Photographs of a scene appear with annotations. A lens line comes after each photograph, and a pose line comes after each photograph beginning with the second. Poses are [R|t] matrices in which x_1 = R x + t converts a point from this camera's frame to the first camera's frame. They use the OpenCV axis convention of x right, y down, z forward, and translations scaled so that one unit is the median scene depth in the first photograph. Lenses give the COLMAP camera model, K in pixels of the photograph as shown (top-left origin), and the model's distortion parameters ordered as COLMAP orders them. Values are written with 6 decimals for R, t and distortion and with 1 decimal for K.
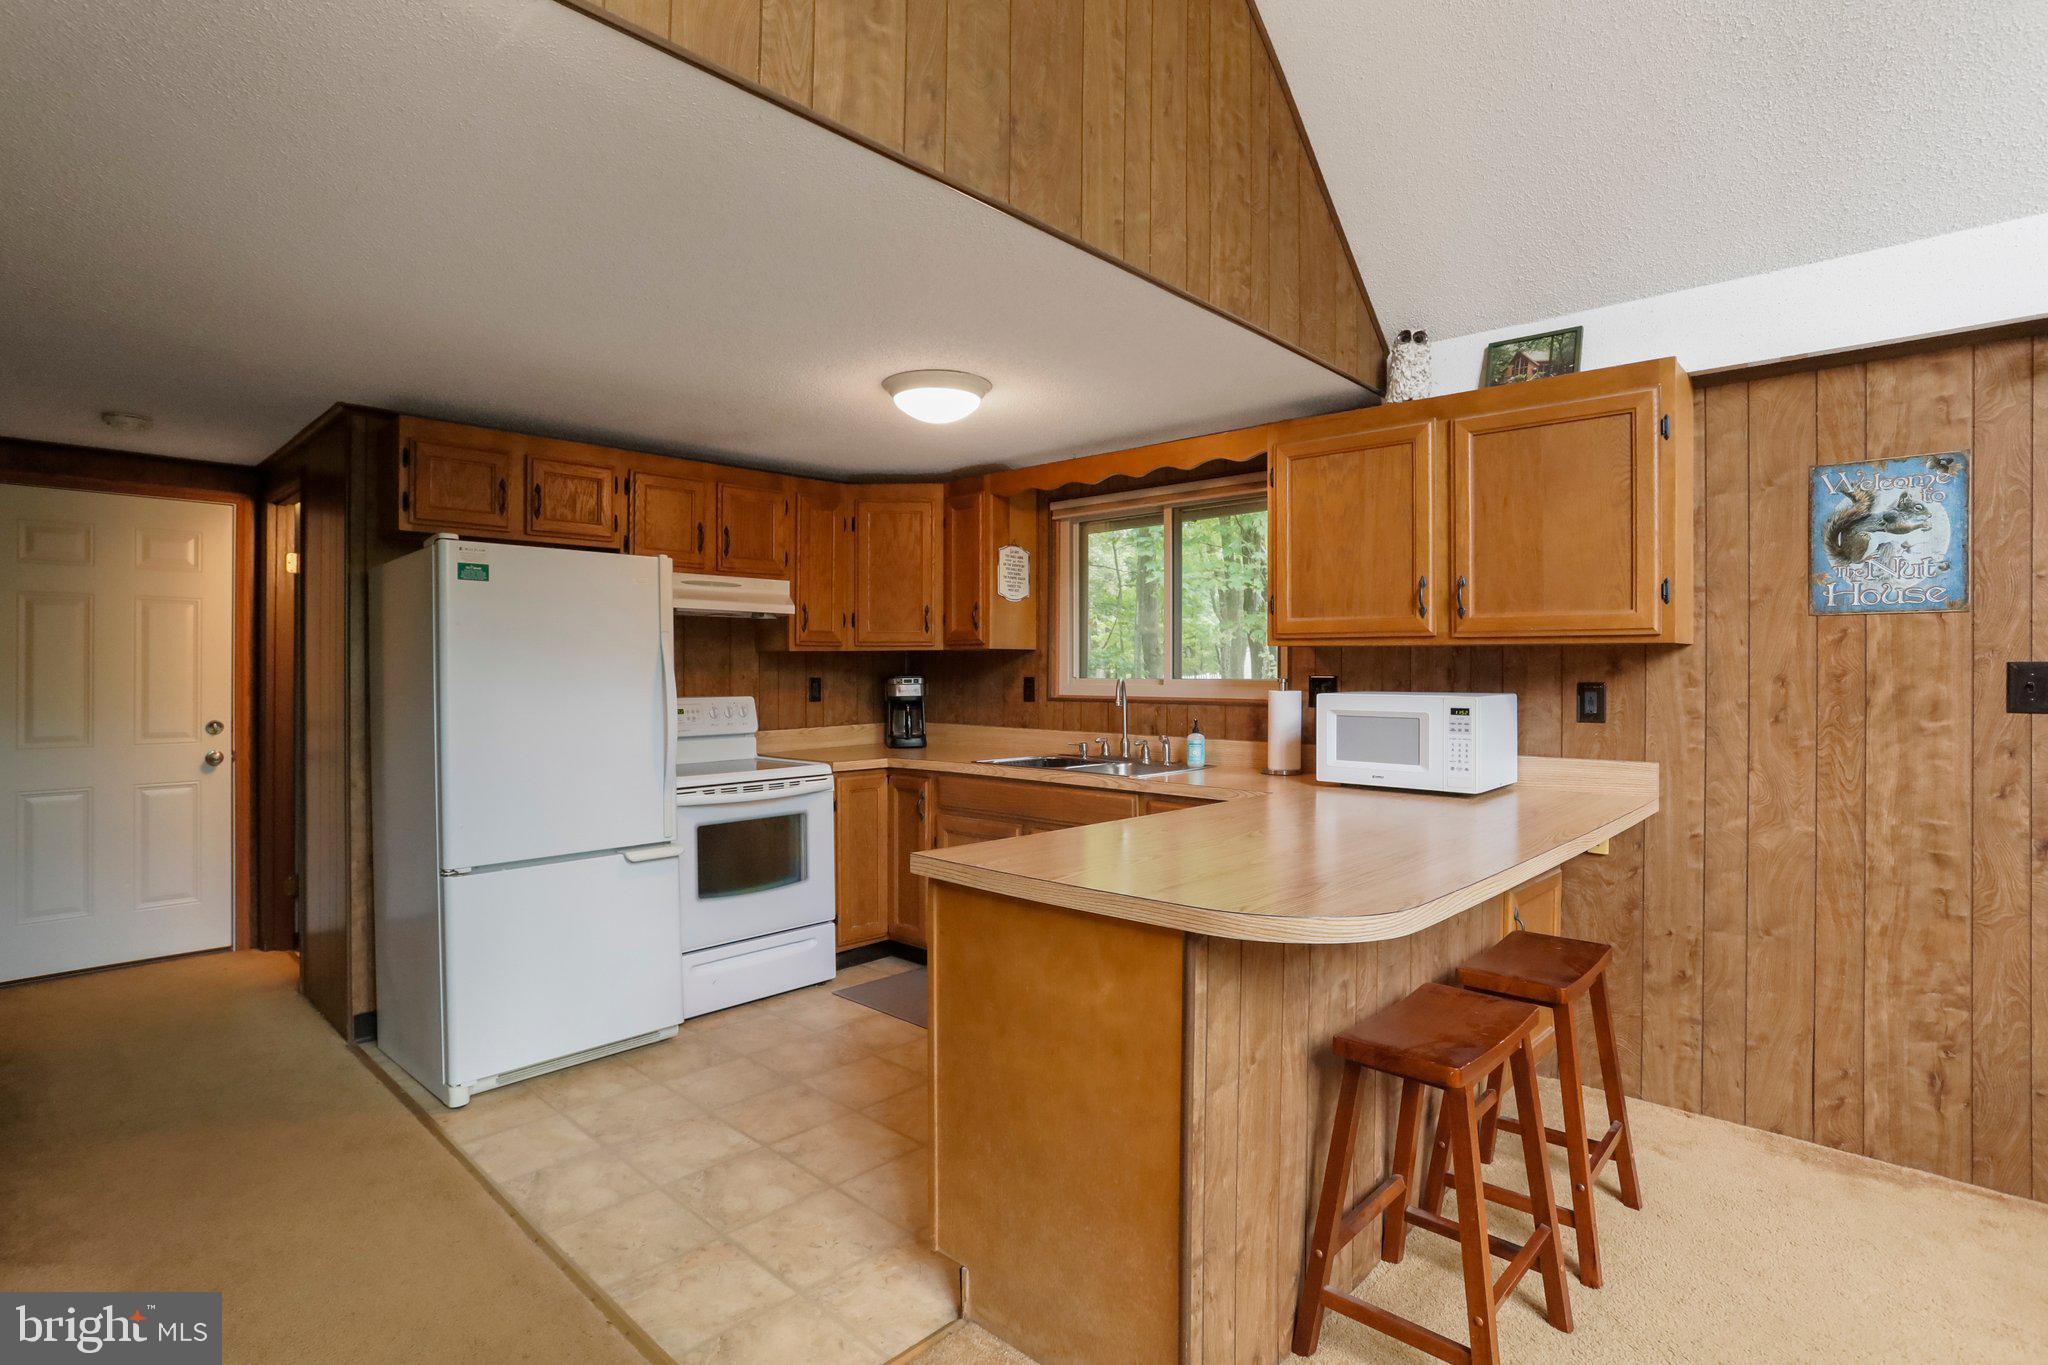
lens RADIAL K [[981.6, 0, 1022.0], [0, 981.6, 669.4], [0, 0, 1]] dist [-0.049012, 0.023510]
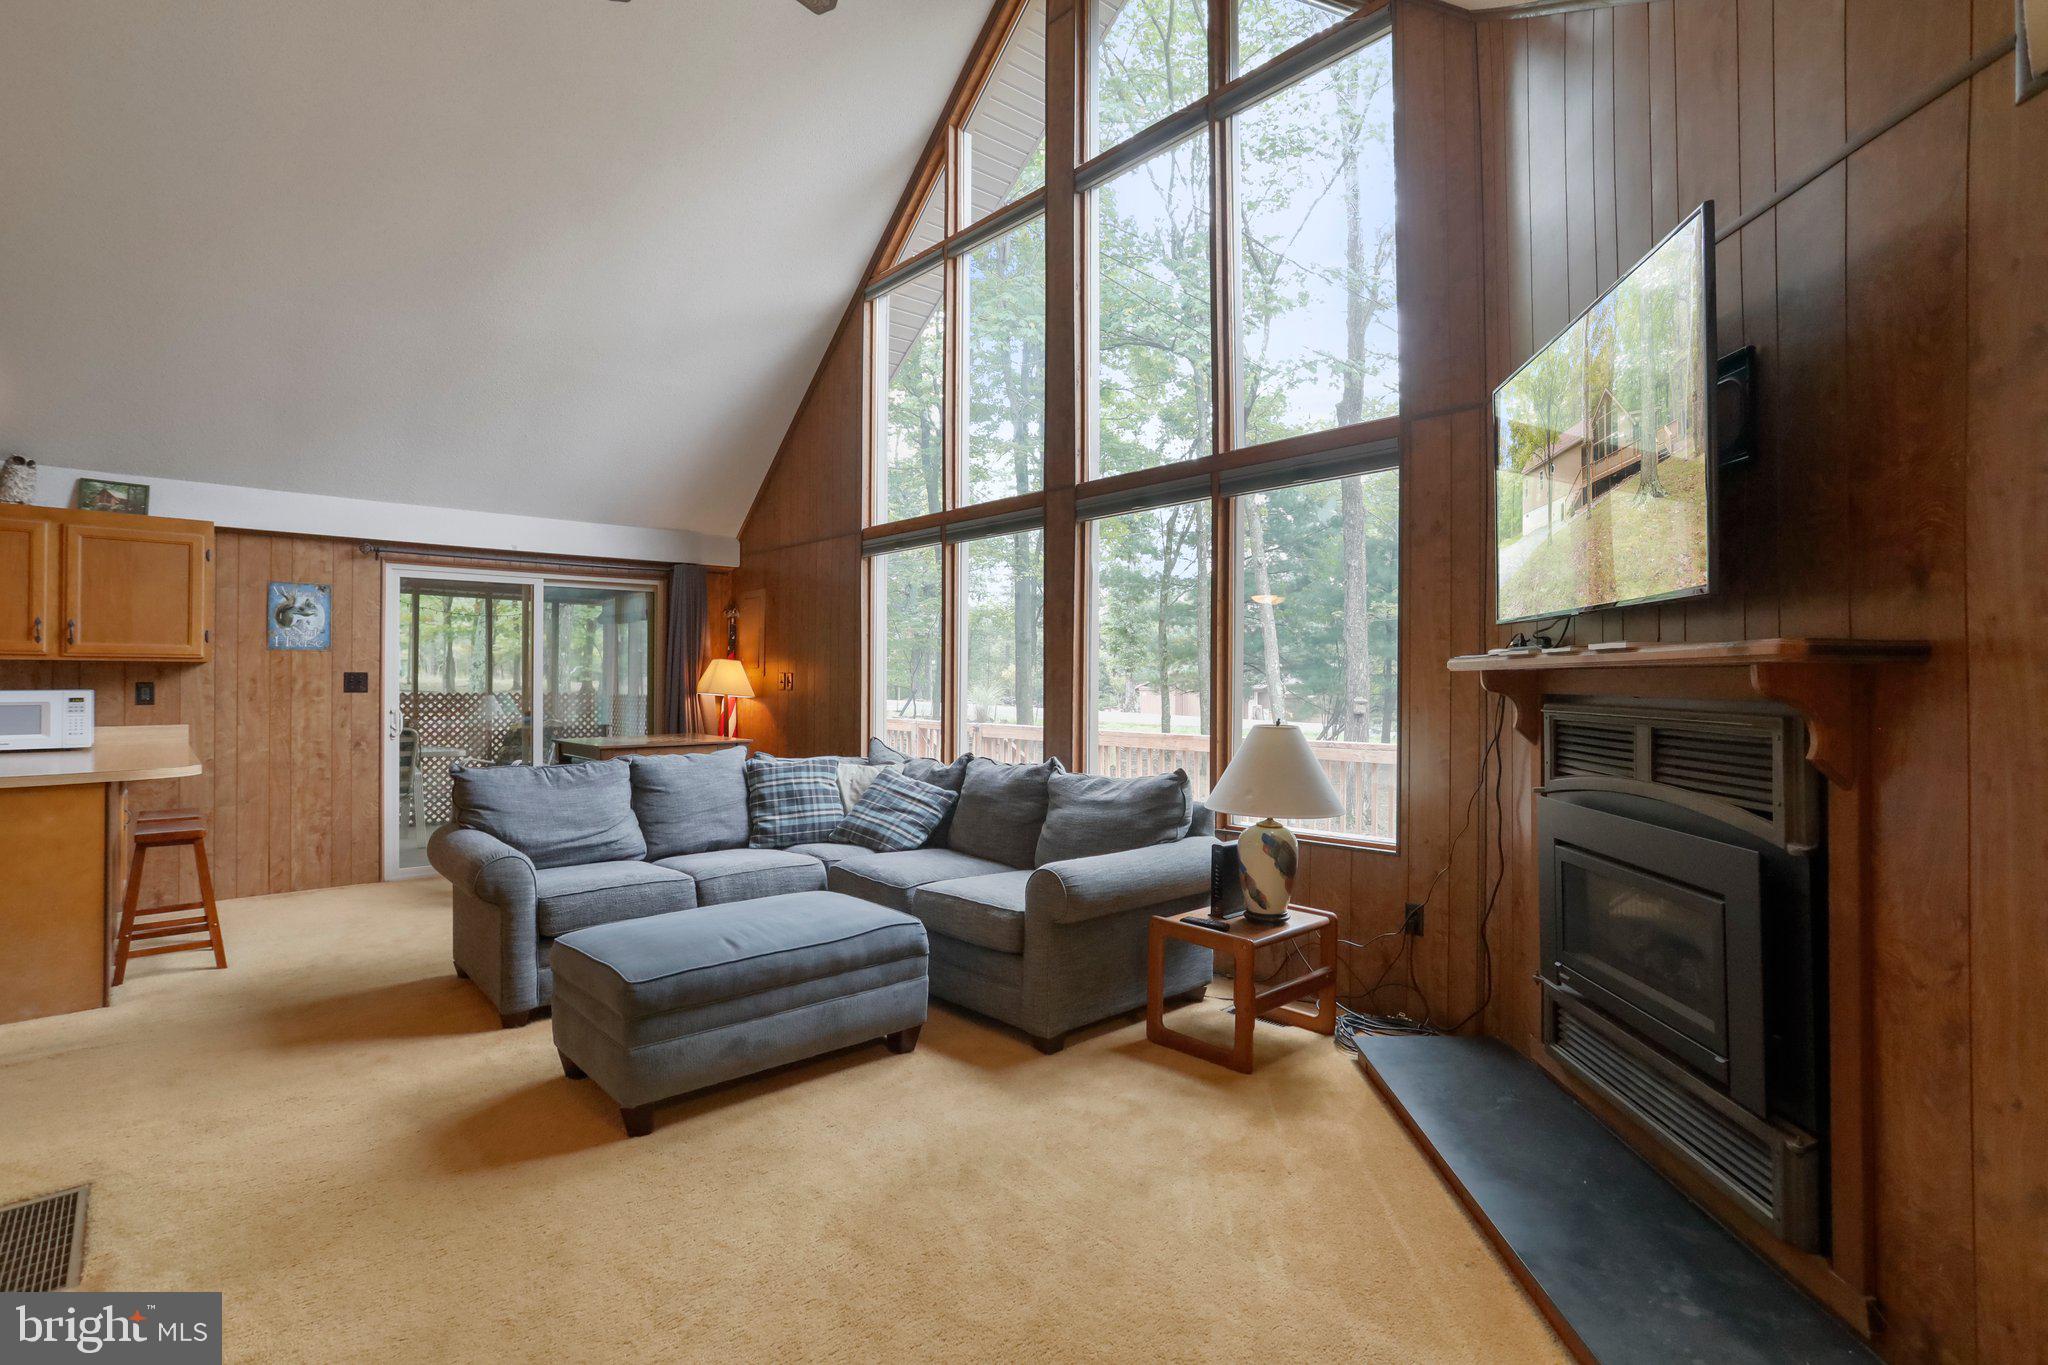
lens RADIAL K [[981.6, 0, 1022.0], [0, 981.6, 669.4], [0, 0, 1]] dist [-0.049012, 0.023510]
pose [[0.083031, 0.004573, 0.996537, -1.155078], [-0.002077, 0.999988, -0.004415, -0.006742], [-0.996545, -0.001703, 0.083039, -0.843849]]
